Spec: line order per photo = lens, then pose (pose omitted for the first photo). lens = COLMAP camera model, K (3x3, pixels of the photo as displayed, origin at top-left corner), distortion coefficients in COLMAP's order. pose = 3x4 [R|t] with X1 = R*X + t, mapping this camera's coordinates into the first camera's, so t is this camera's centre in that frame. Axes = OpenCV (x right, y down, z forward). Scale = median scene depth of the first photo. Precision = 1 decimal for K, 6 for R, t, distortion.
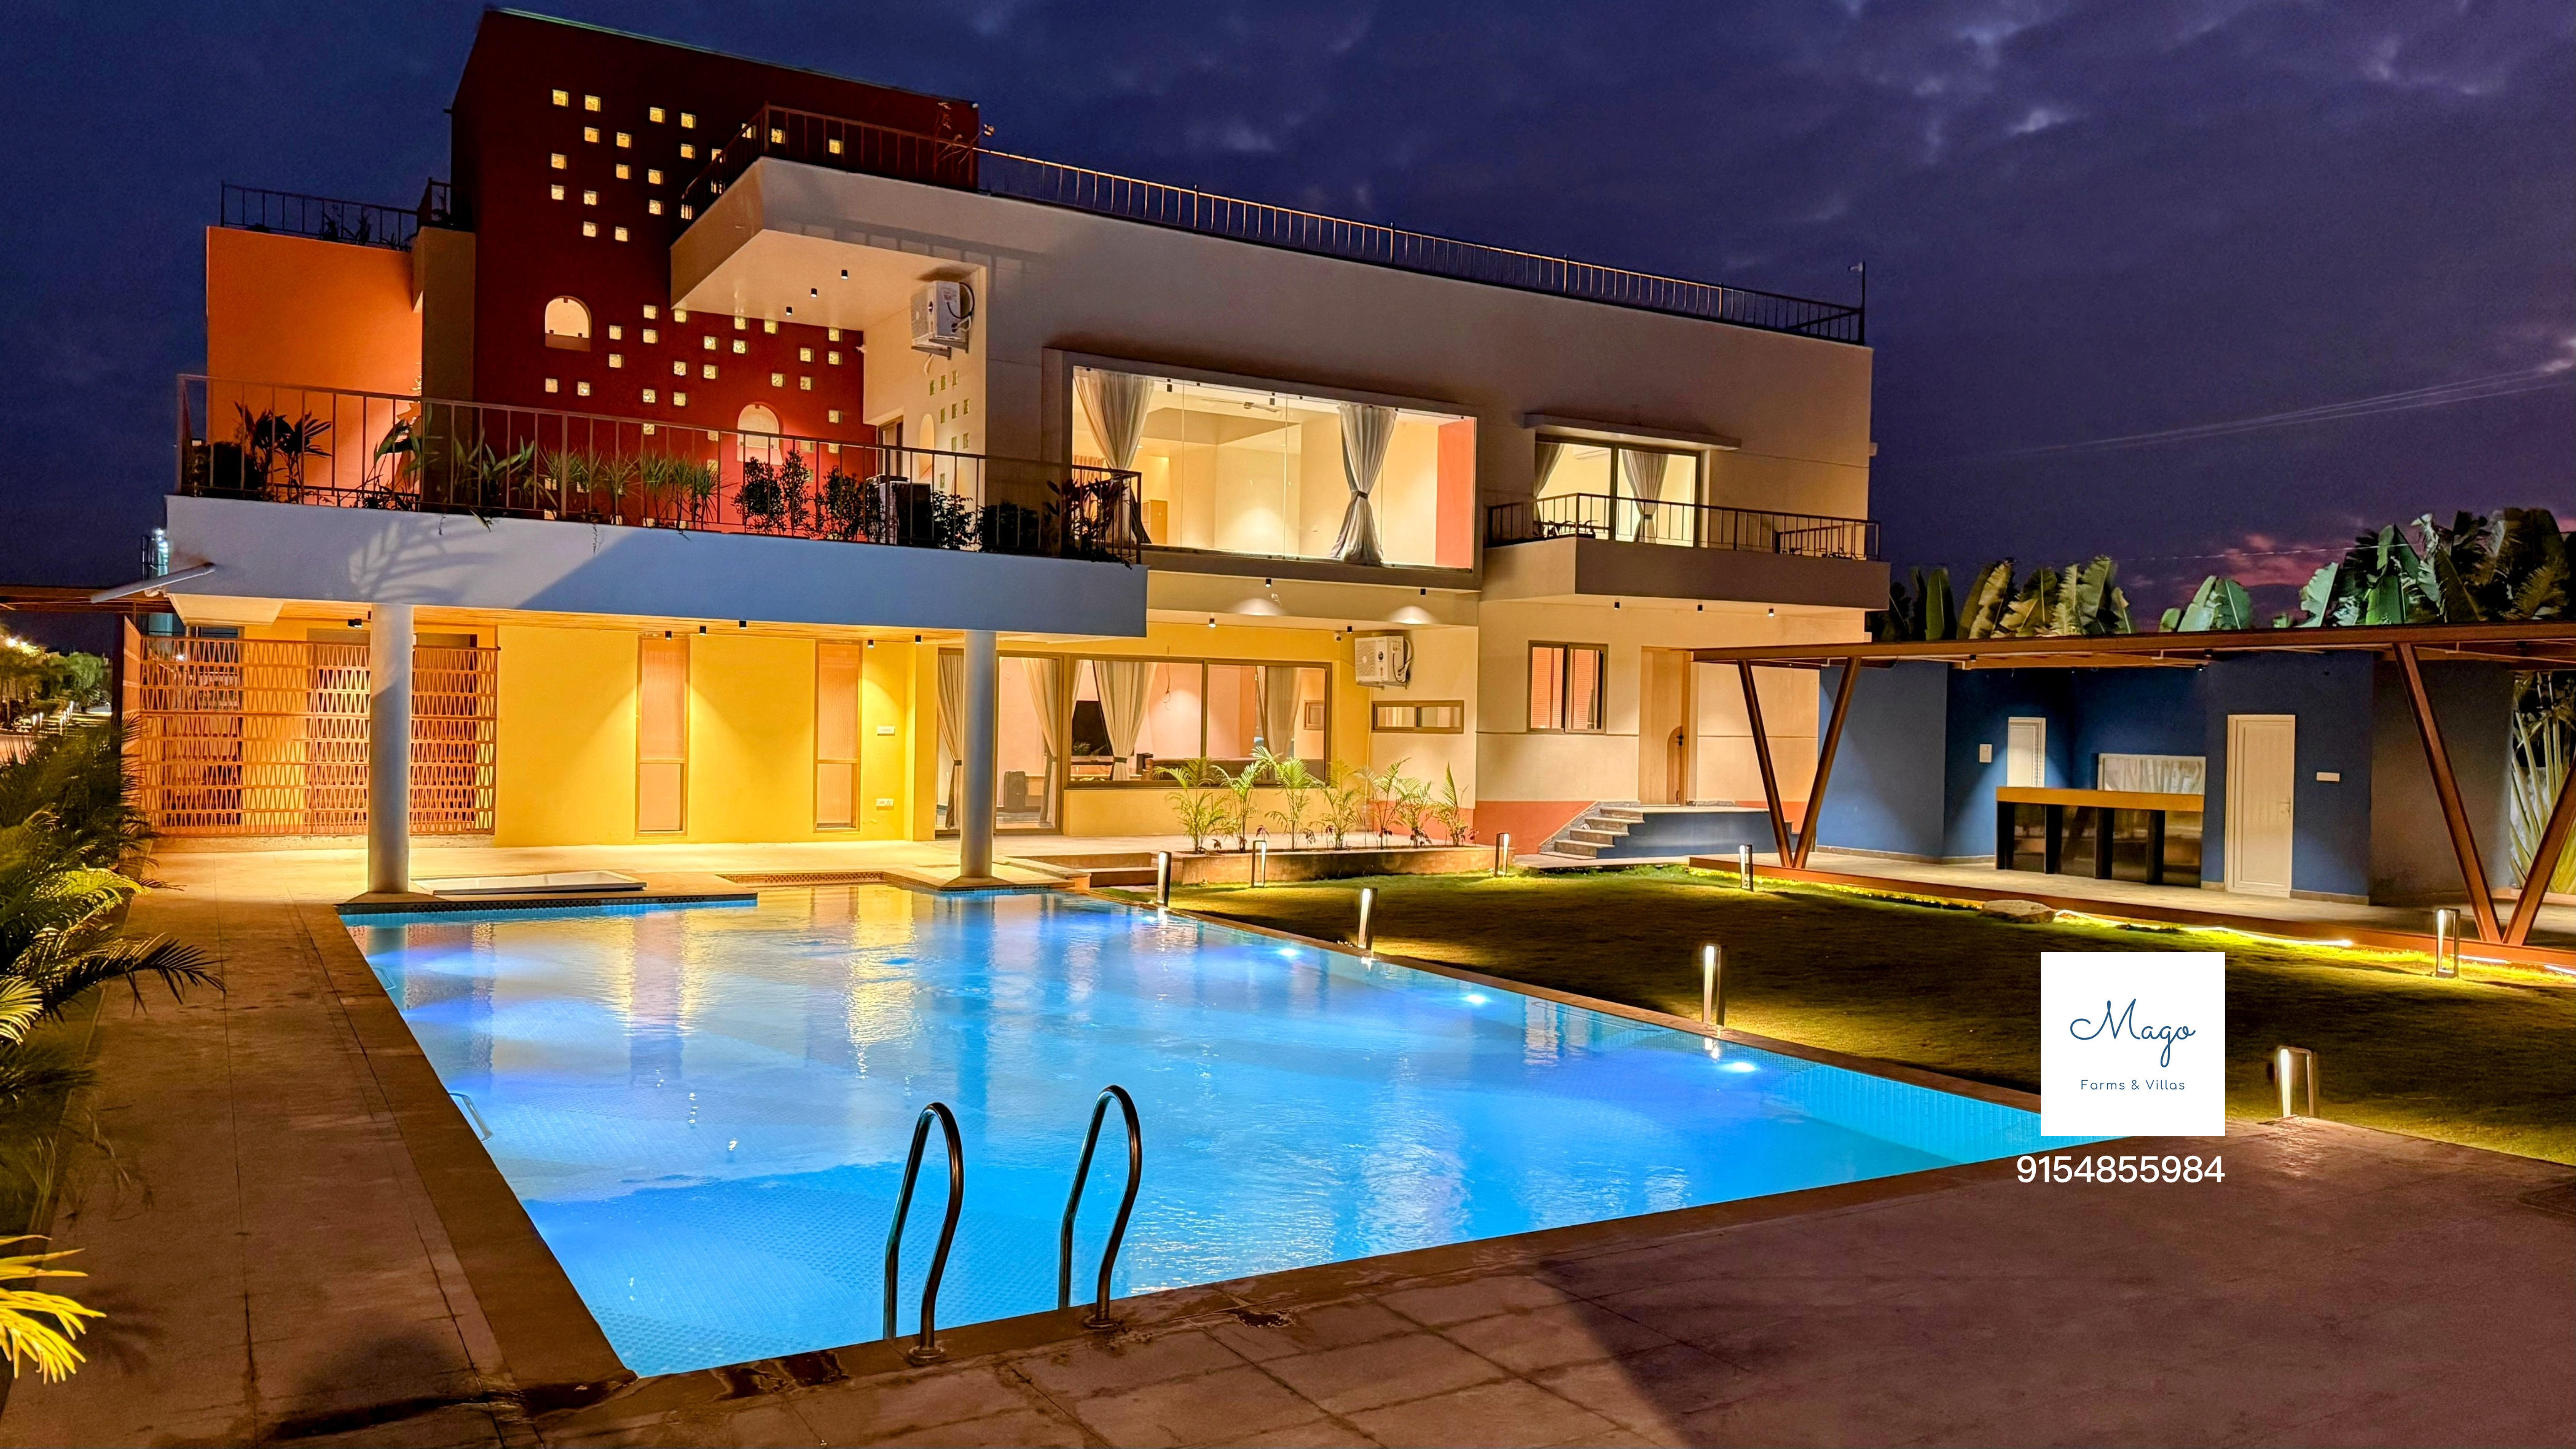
lens RADIAL K [[1830.4, 0, 1285.6], [0, 1830.4, 729.7], [0, 0, 1]] dist [0.013415, -0.000833]
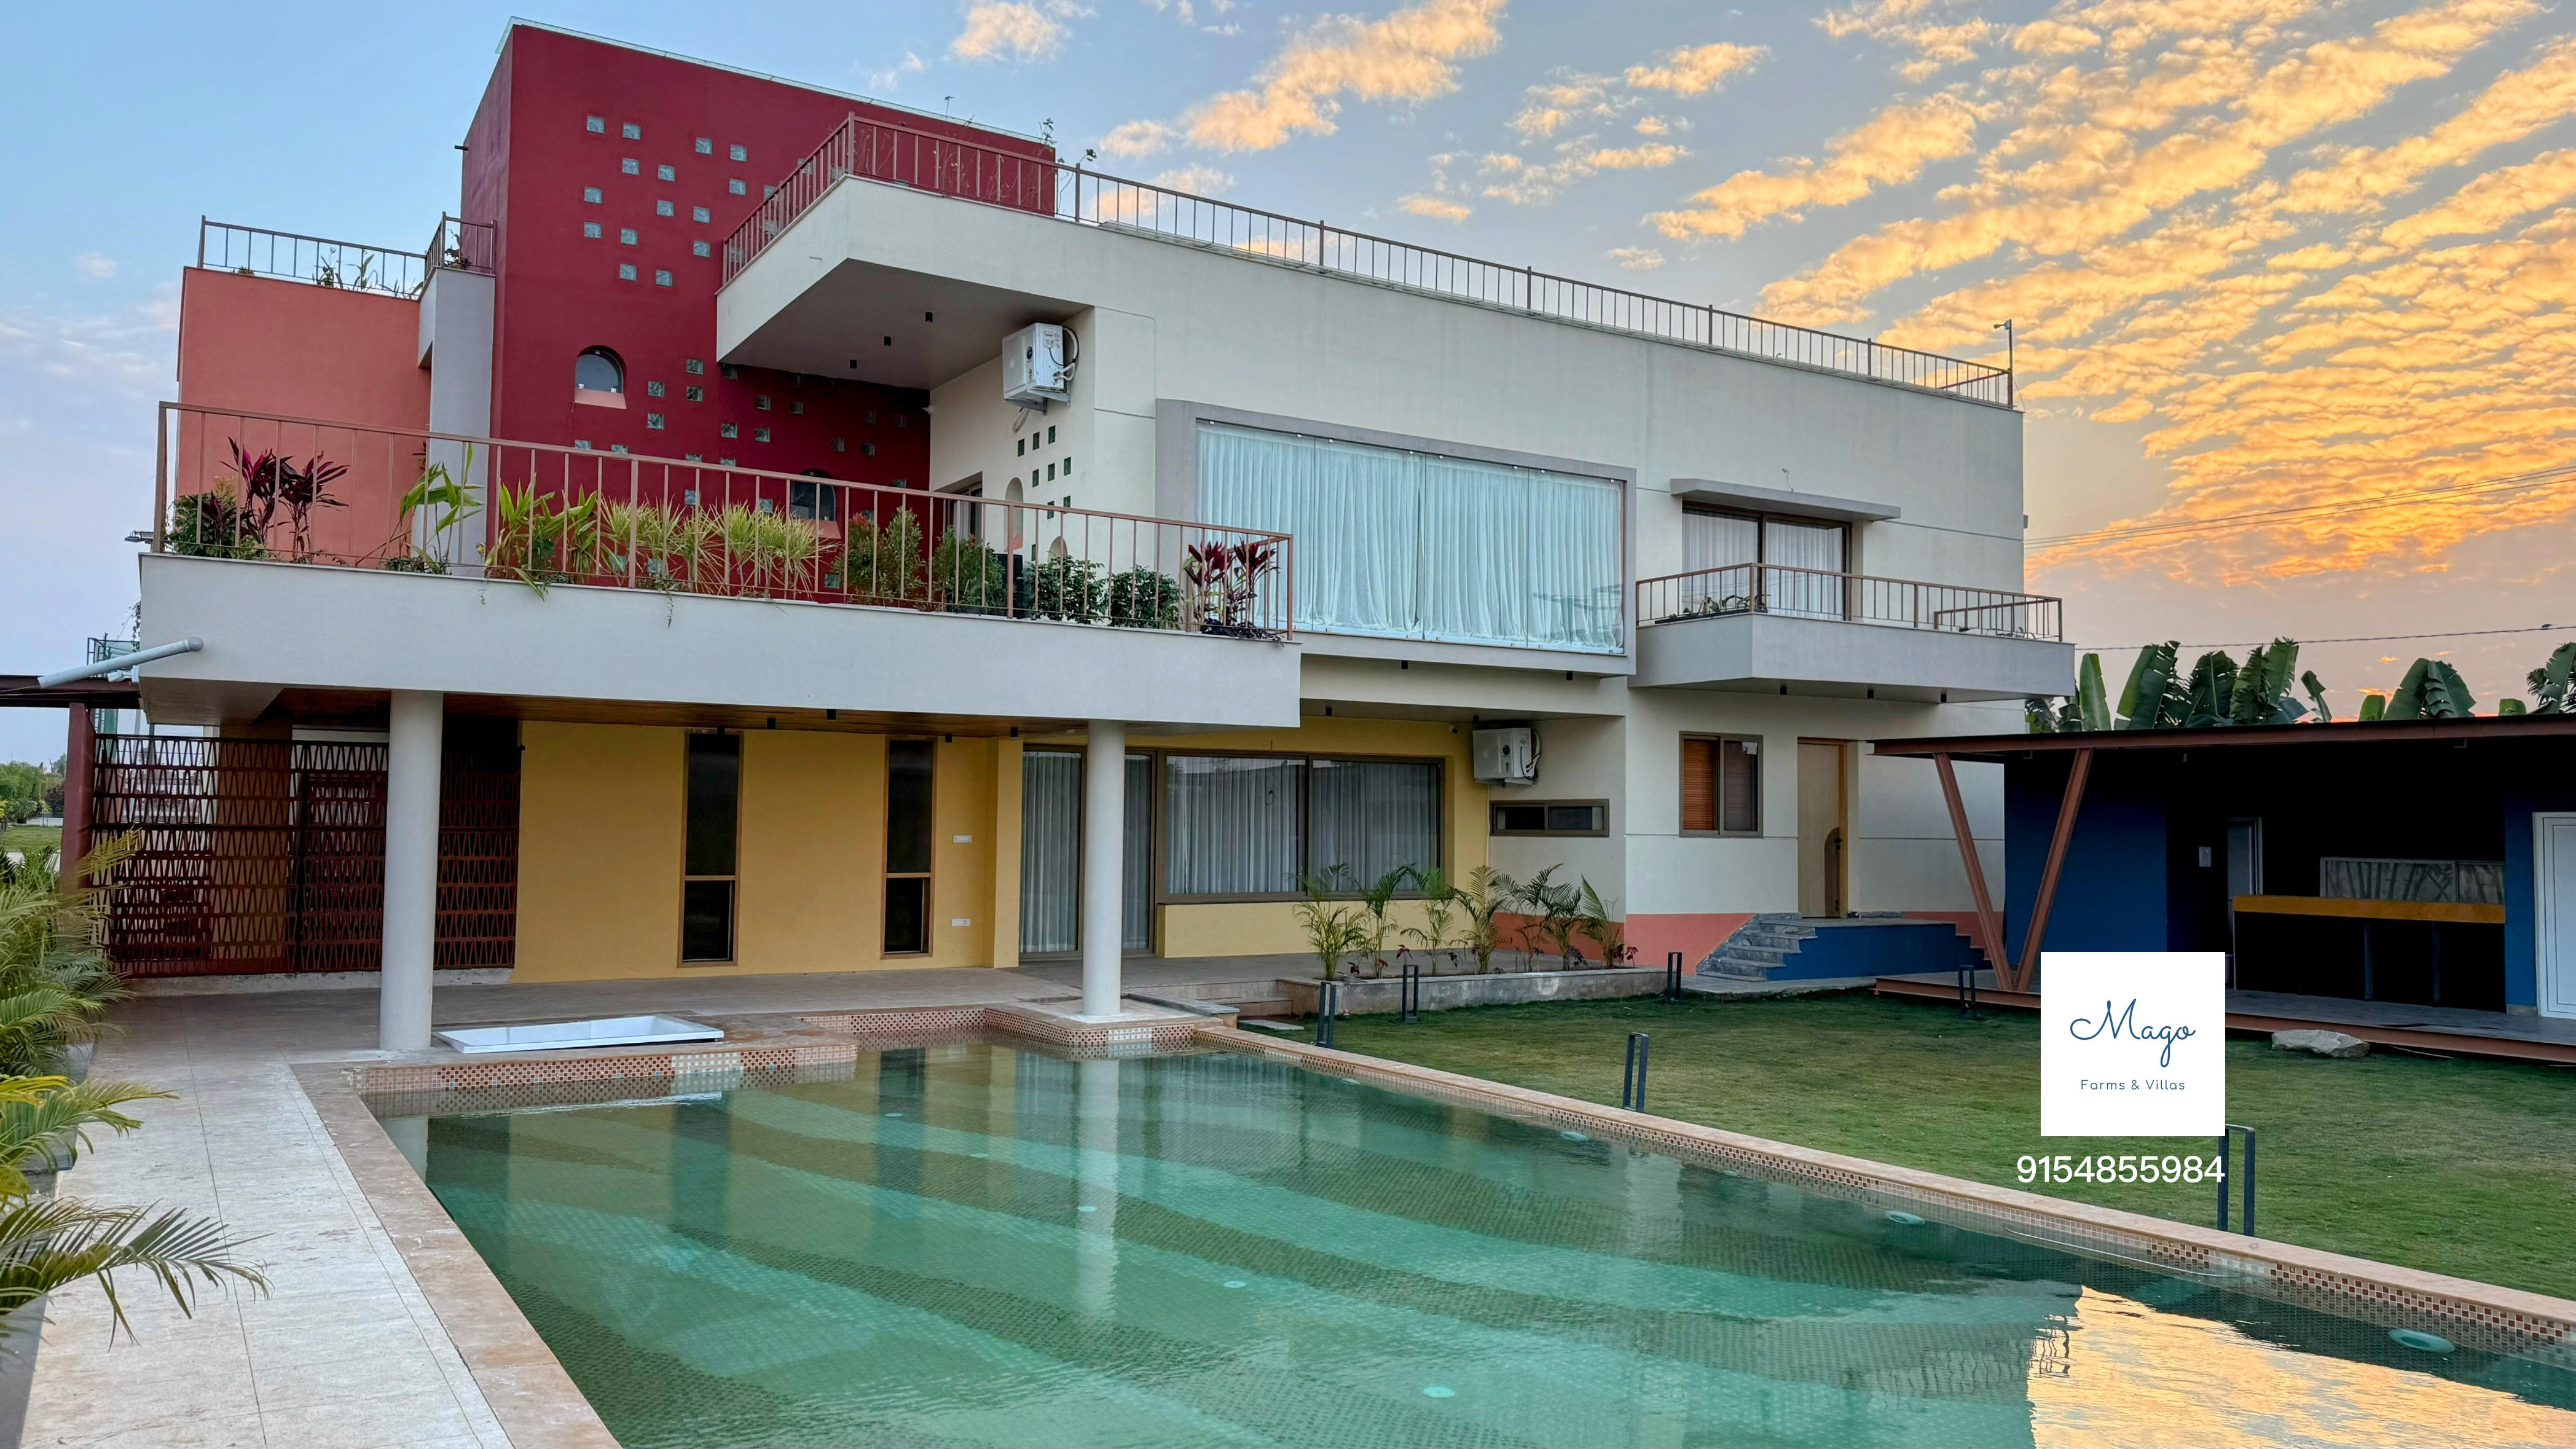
lens RADIAL K [[1830.4, 0, 1290.3], [0, 1830.4, 725.3], [0, 0, 1]] dist [0.013415, -0.000833]
pose [[0.999648, -0.005412, 0.025955, -0.085917], [0.006919, 0.998273, -0.058339, -0.002117], [-0.025594, 0.058498, 0.997959, 0.127773]]
